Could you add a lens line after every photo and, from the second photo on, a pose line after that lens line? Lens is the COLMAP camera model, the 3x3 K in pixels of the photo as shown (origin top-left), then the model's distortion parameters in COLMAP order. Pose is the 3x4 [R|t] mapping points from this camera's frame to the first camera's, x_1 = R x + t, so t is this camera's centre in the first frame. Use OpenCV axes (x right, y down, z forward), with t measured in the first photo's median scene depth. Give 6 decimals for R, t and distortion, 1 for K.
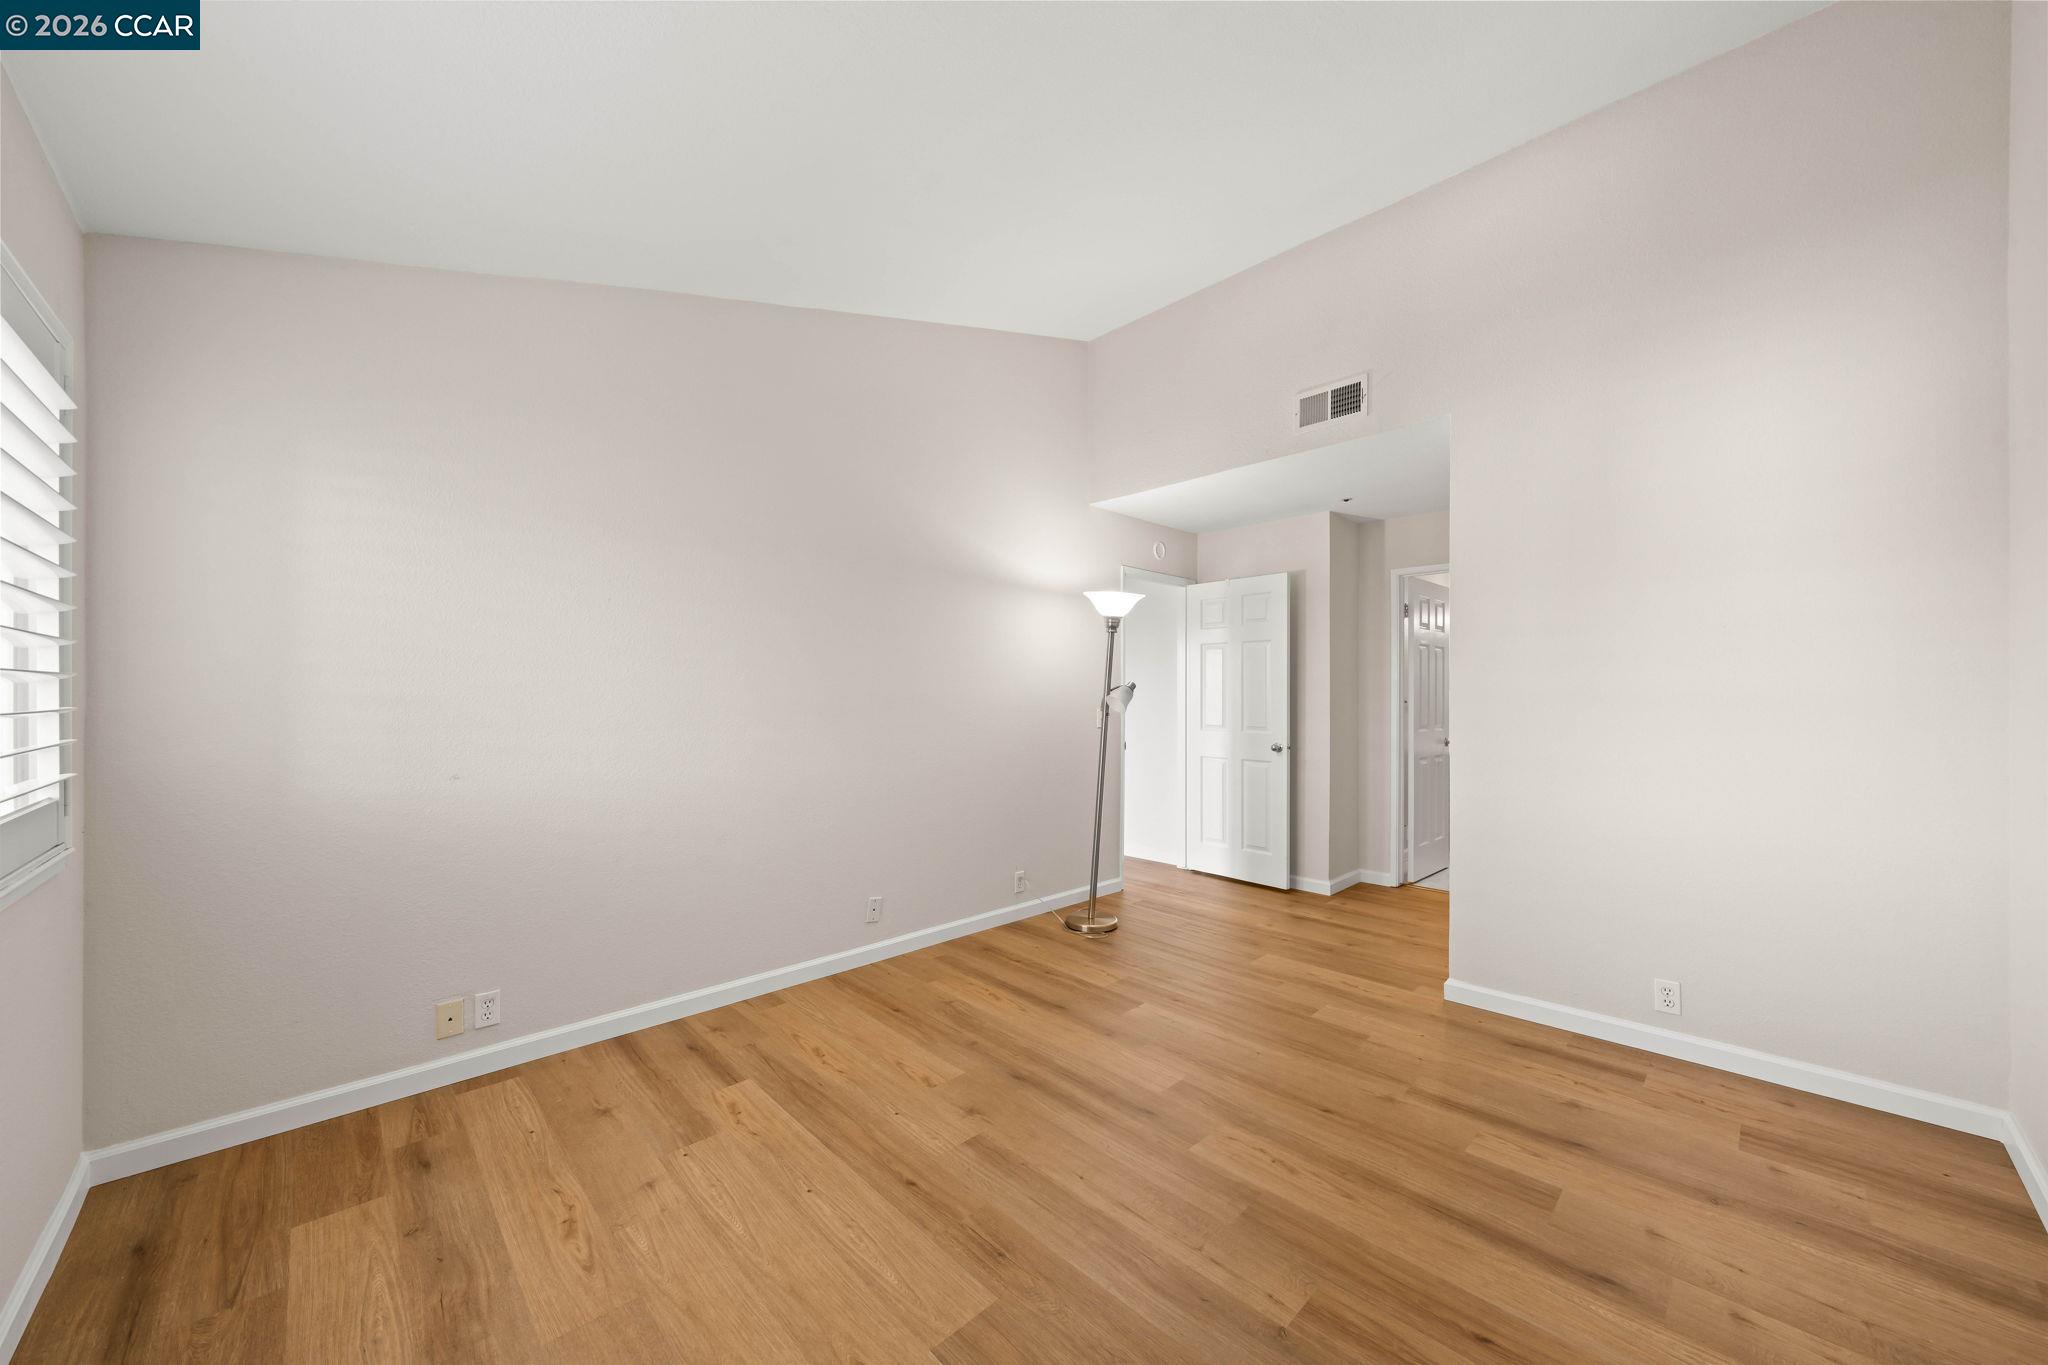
lens RADIAL K [[757.0, 0, 1025.1], [0, 757.0, 687.1], [0, 0, 1]] dist [-0.000793, -0.000174]
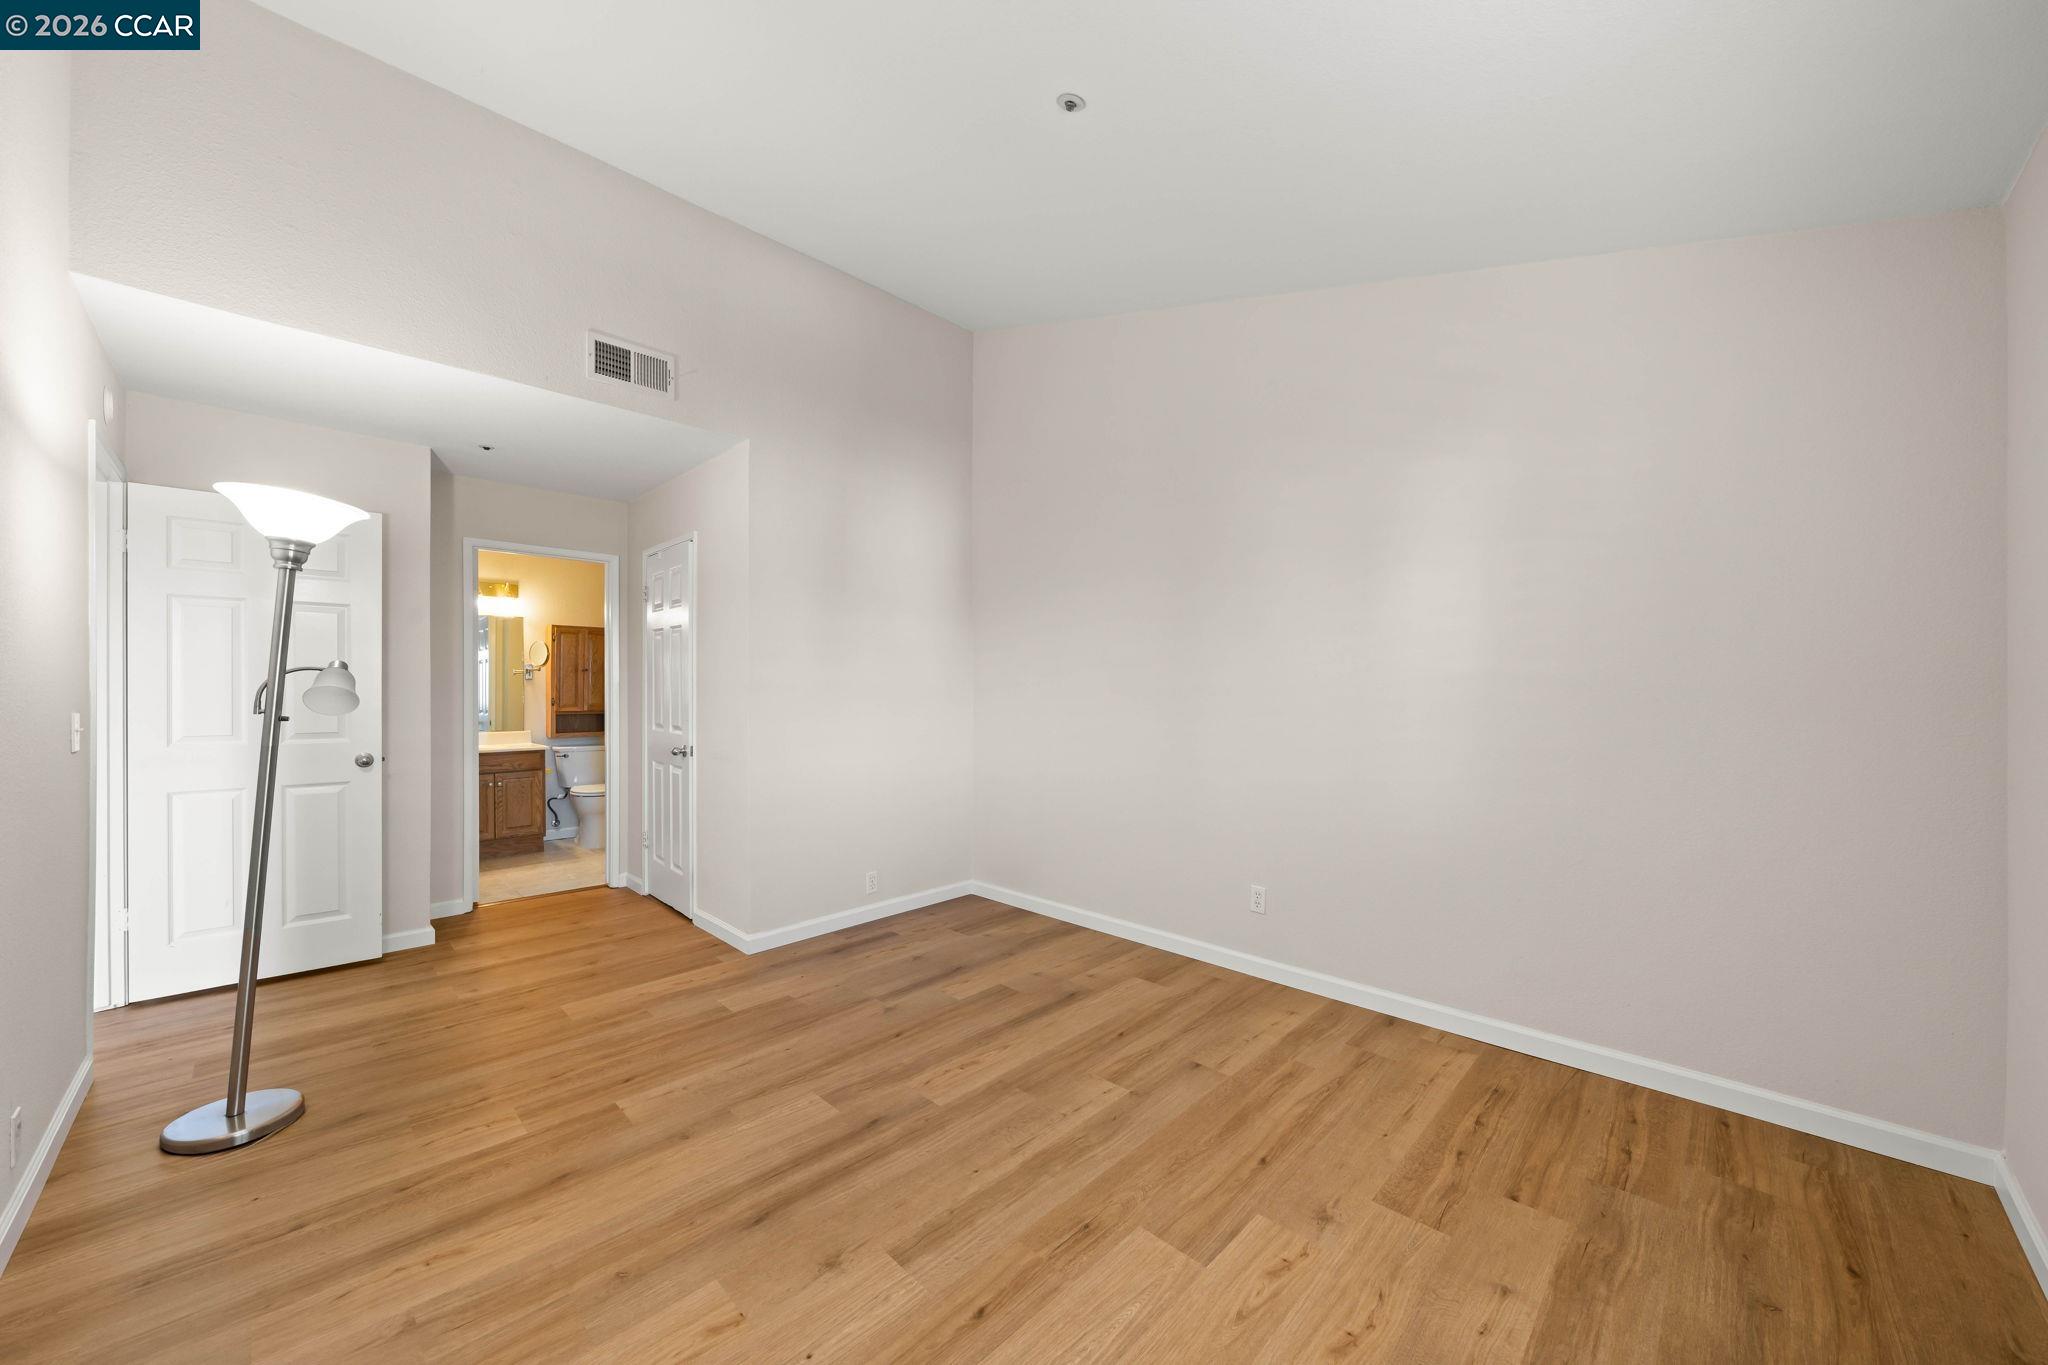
lens RADIAL K [[757.0, 0, 1025.1], [0, 757.0, 687.1], [0, 0, 1]] dist [-0.000793, -0.000174]
pose [[-0.047484, 0.005090, 0.998859, -0.844610], [-0.013583, 0.999891, -0.005741, 0.017238], [-0.998780, -0.013840, -0.047409, 0.908385]]
